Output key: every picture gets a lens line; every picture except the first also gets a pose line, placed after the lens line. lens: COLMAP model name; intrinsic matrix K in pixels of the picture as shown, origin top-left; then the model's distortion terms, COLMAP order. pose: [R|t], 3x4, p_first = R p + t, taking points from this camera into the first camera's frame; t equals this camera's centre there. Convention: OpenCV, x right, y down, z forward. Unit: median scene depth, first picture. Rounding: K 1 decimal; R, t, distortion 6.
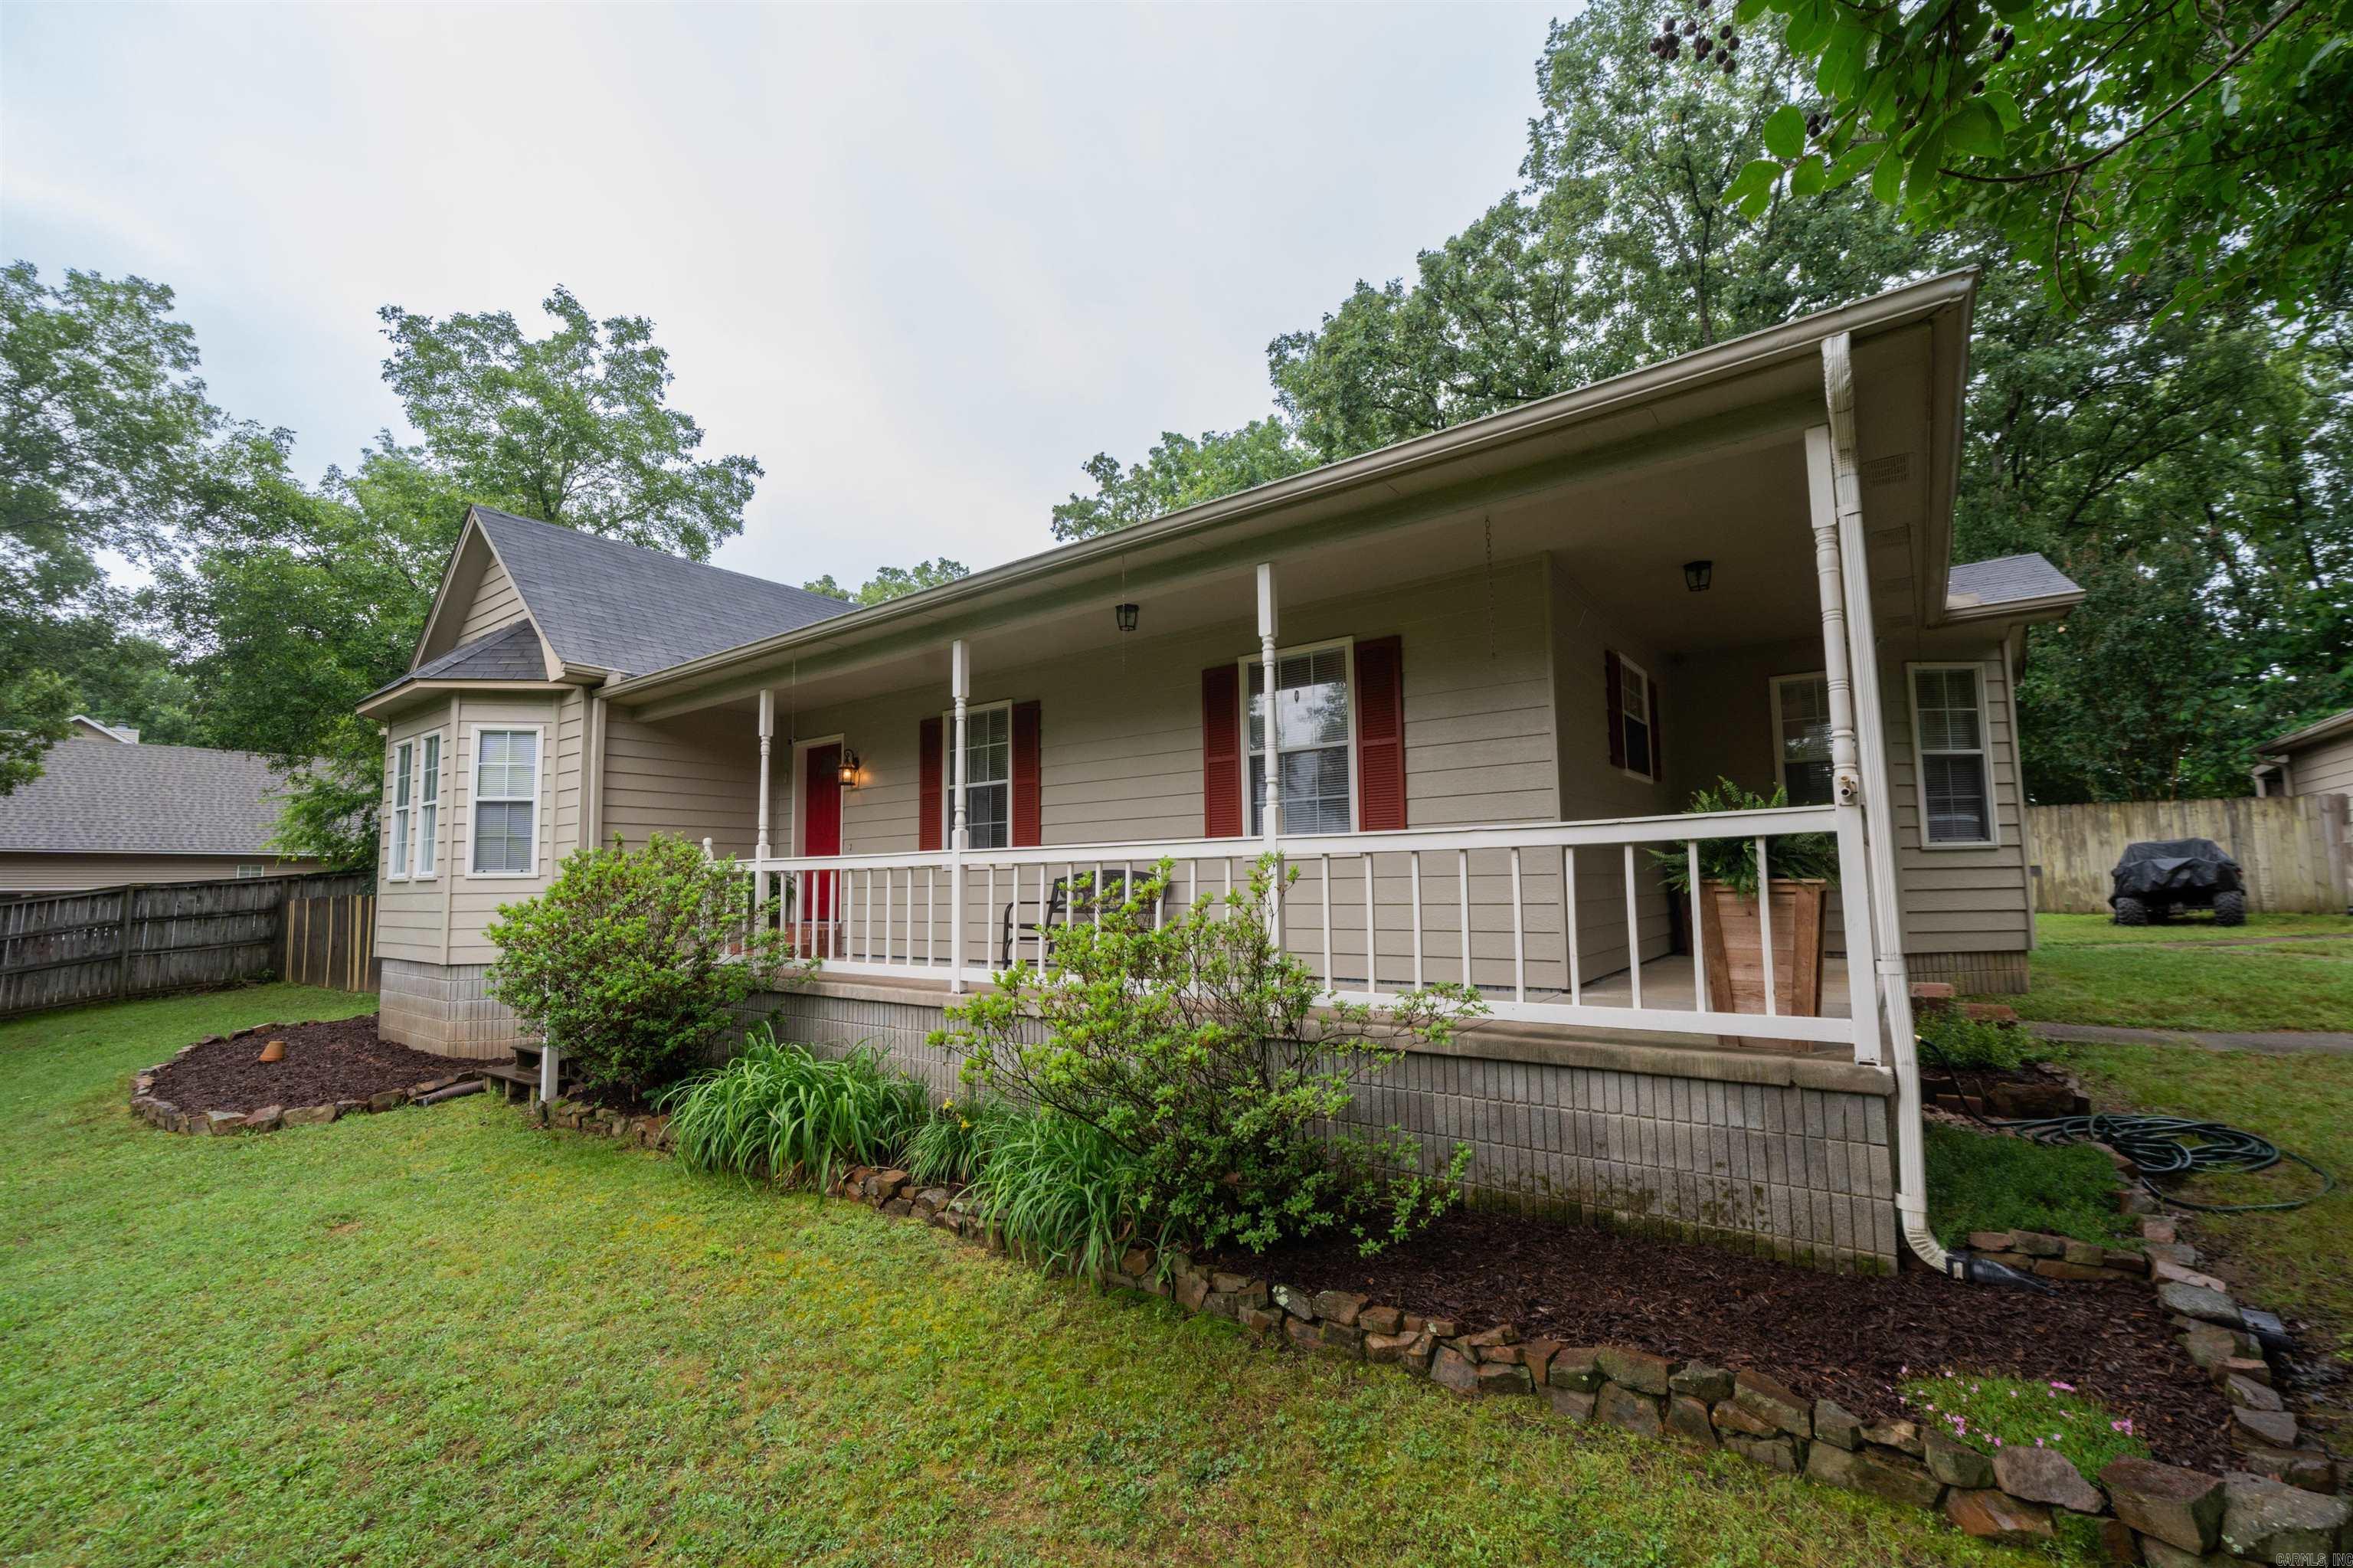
lens RADIAL K [[985.6, 0, 1176.5], [0, 985.6, 784.0], [0, 0, 1]] dist [-0.002291, -0.000421]
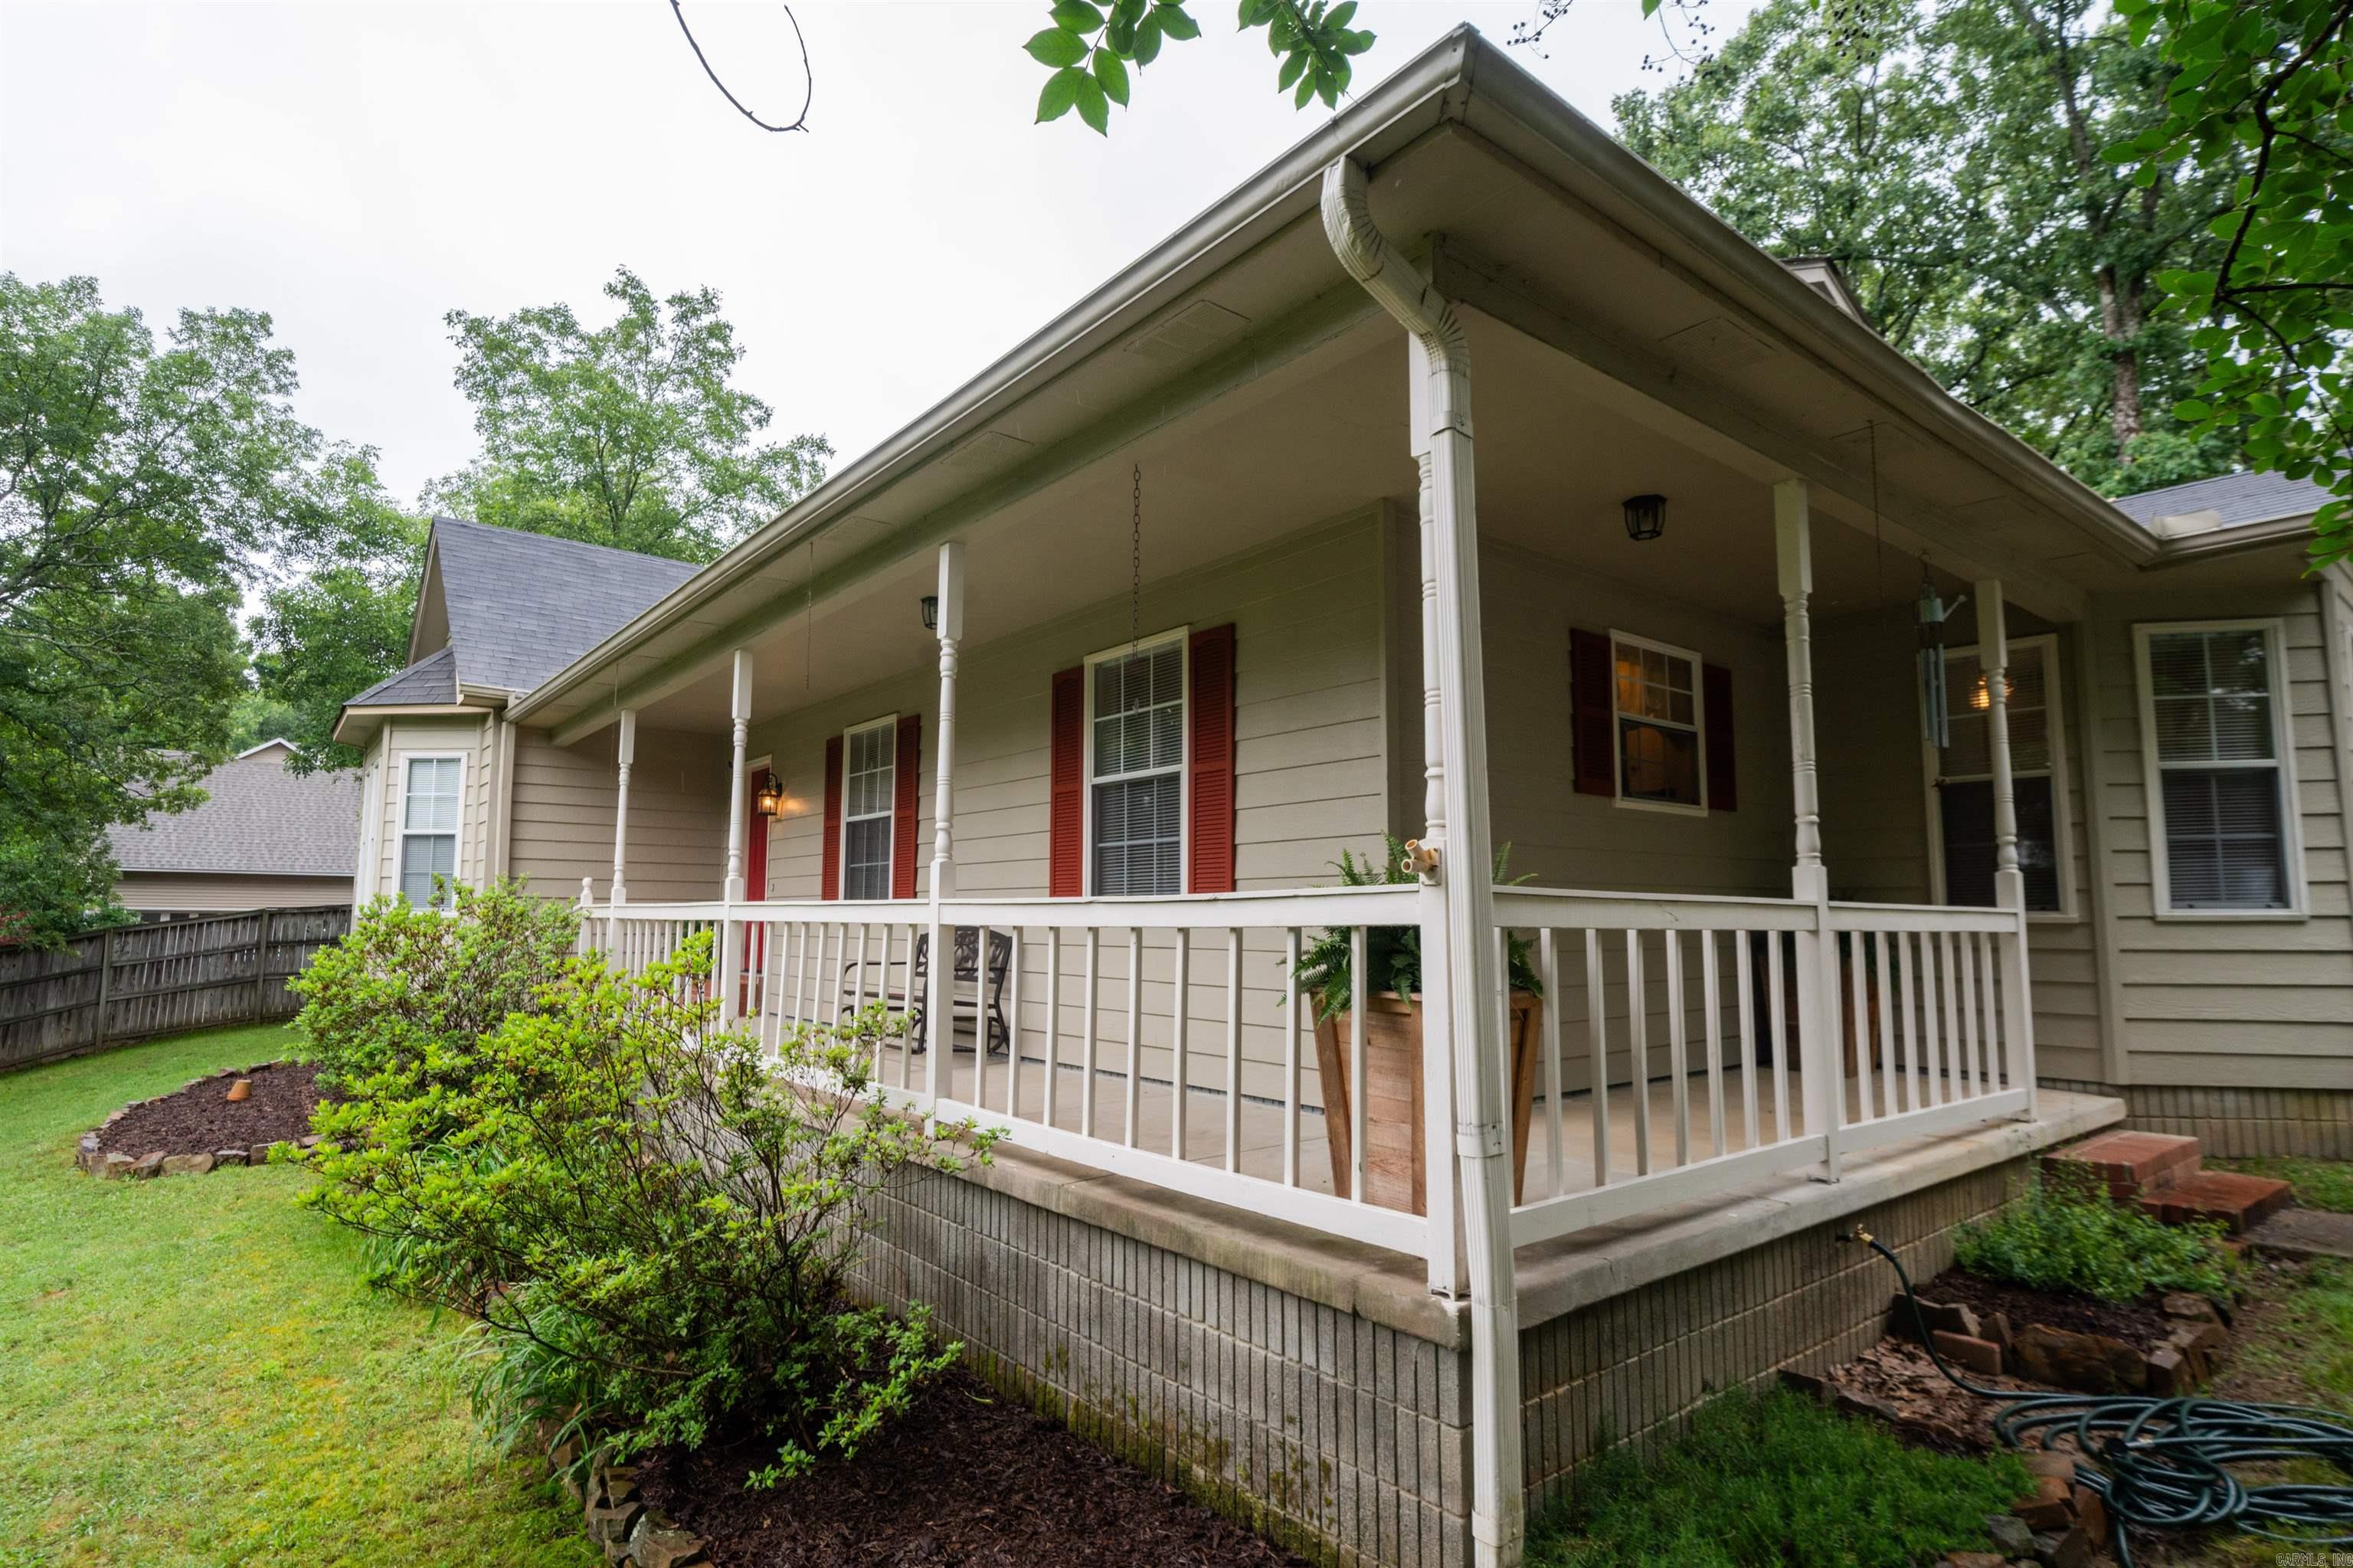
lens RADIAL K [[1201.9, 0, 1176.5], [0, 1201.9, 784.0], [0, 0, 1]] dist [-0.000576, 0.000050]
pose [[0.967794, -0.008920, -0.251585, 0.182159], [0.006966, 0.999938, -0.008654, -0.009788], [0.251647, 0.006623, 0.967796, 0.050847]]
